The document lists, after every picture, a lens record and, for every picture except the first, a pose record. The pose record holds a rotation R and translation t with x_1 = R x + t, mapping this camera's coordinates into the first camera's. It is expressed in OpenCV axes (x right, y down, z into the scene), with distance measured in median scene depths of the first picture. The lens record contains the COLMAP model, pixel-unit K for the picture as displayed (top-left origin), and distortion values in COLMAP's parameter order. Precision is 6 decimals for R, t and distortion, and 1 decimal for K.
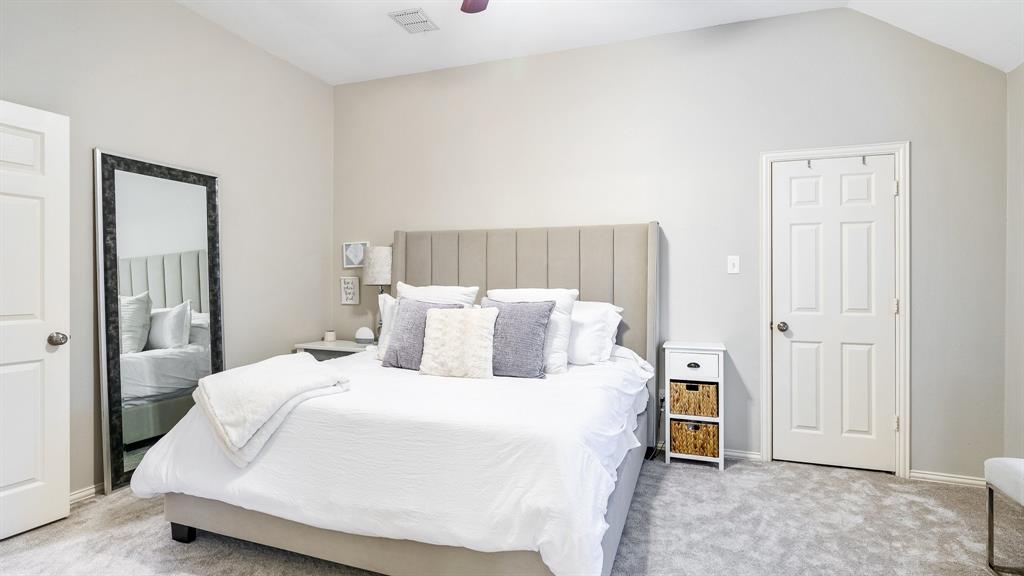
lens RADIAL K [[491.5, 0, 506.7], [0, 491.5, 291.5], [0, 0, 1]] dist [0.000950, 0.000544]
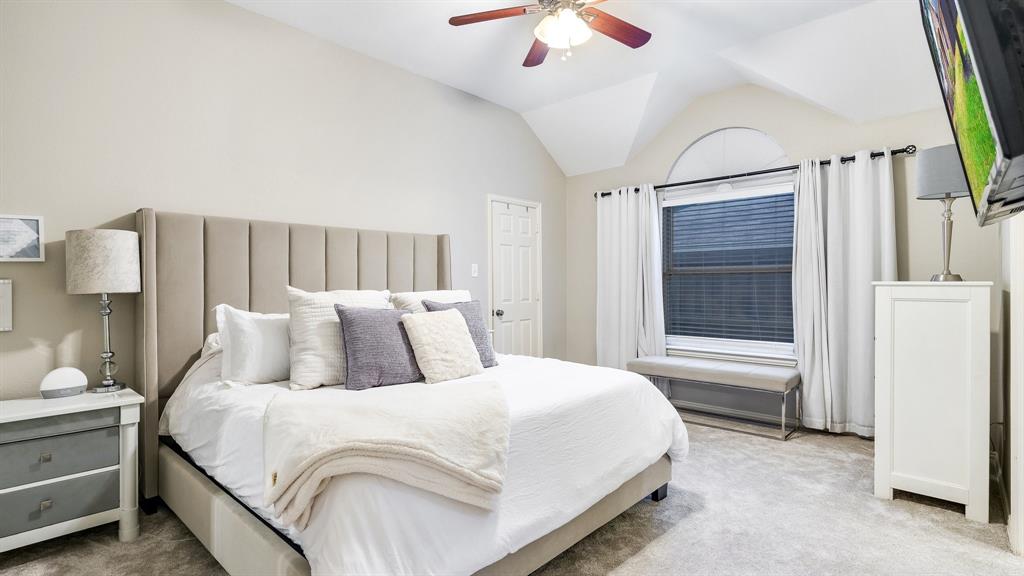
lens RADIAL K [[491.5, 0, 504.5], [0, 491.5, 278.6], [0, 0, 1]] dist [0.000950, 0.000544]
pose [[0.392929, -0.000876, 0.919568, -0.794375], [0.022847, 0.999700, -0.008811, -0.018059], [-0.919285, 0.024471, 0.392831, 0.397666]]
